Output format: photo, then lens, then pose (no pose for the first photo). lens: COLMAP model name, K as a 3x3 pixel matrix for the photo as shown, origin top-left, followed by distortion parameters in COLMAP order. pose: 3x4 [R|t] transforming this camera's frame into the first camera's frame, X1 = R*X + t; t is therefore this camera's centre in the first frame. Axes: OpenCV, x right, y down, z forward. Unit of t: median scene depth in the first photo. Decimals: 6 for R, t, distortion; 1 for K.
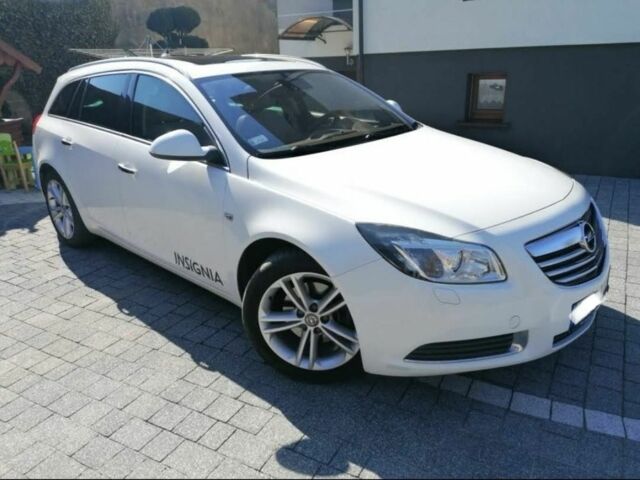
lens RADIAL K [[549.3, 0, 320.0], [0, 549.3, 240.0], [0, 0, 1]] dist [0.132130, -0.192804]
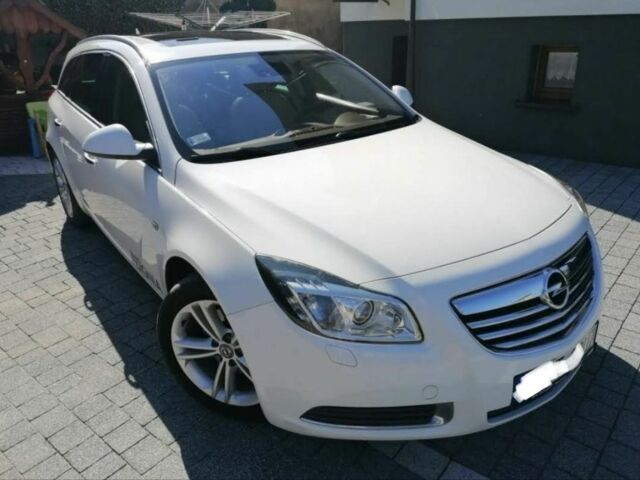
lens RADIAL K [[549.3, 0, 320.0], [0, 549.3, 240.0], [0, 0, 1]] dist [0.132130, -0.192804]
pose [[0.979724, 0.074866, -0.185840, 0.278402], [-0.060481, 0.994803, 0.081909, -0.112345], [0.191006, -0.069009, 0.979160, 0.161726]]
